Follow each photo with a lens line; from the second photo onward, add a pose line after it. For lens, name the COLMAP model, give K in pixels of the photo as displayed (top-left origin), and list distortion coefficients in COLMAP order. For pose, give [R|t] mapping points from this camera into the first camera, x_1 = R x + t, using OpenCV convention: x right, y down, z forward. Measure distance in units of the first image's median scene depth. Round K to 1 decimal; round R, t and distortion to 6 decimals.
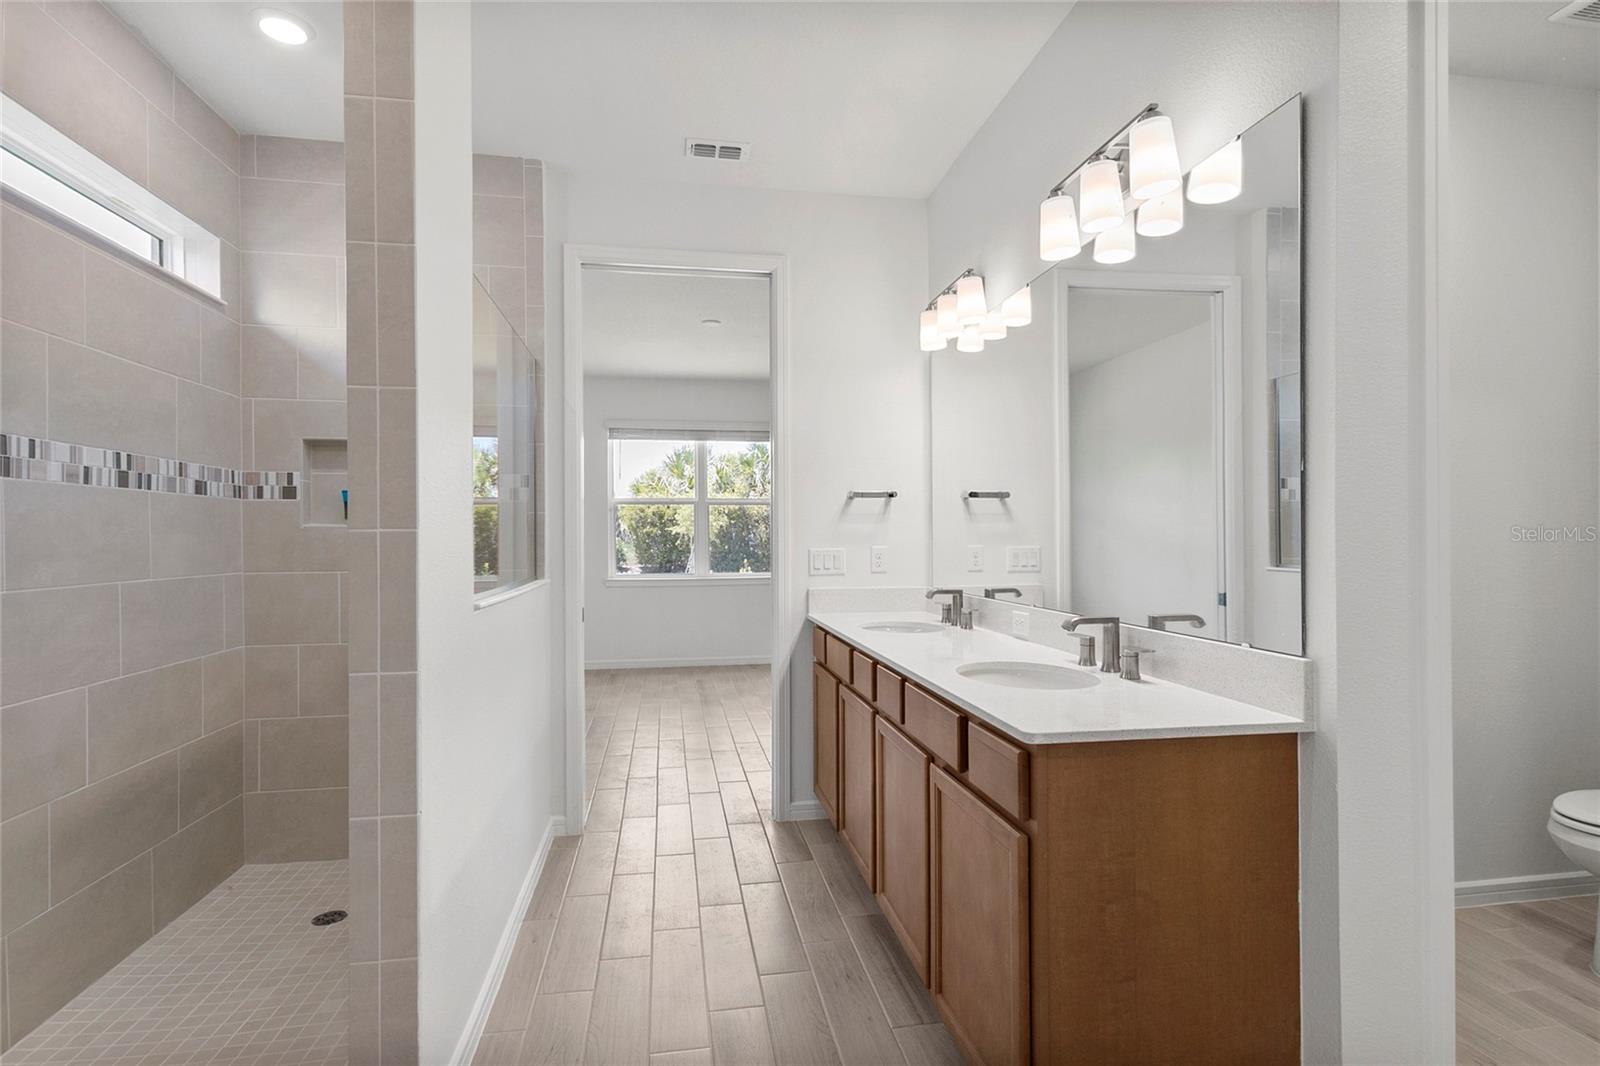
lens RADIAL K [[783.1, 0, 792.9], [0, 783.1, 537.0], [0, 0, 1]] dist [0.010706, -0.001533]
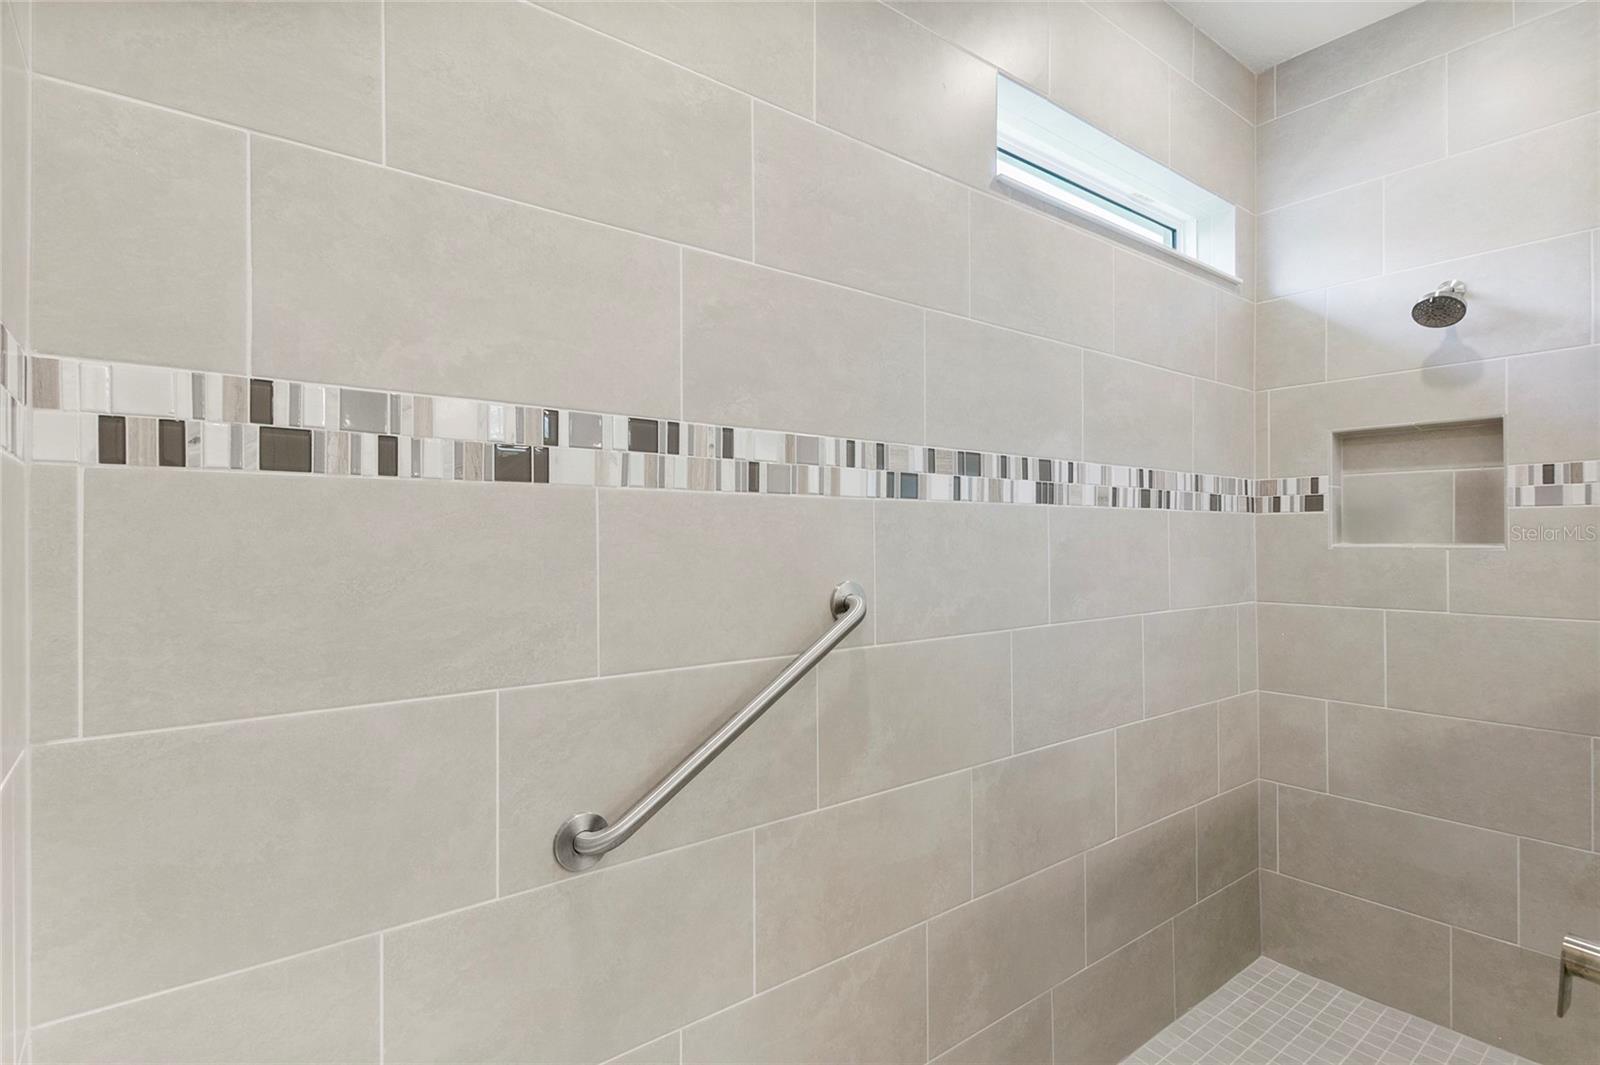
lens RADIAL K [[783.1, 0, 796.4], [0, 783.1, 535.6], [0, 0, 1]] dist [0.010706, -0.001533]
pose [[0.466217, -0.002343, -0.884667, -0.207553], [0.000196, 0.999997, -0.002545, -0.024572], [0.884670, 0.001013, 0.466216, 0.198367]]
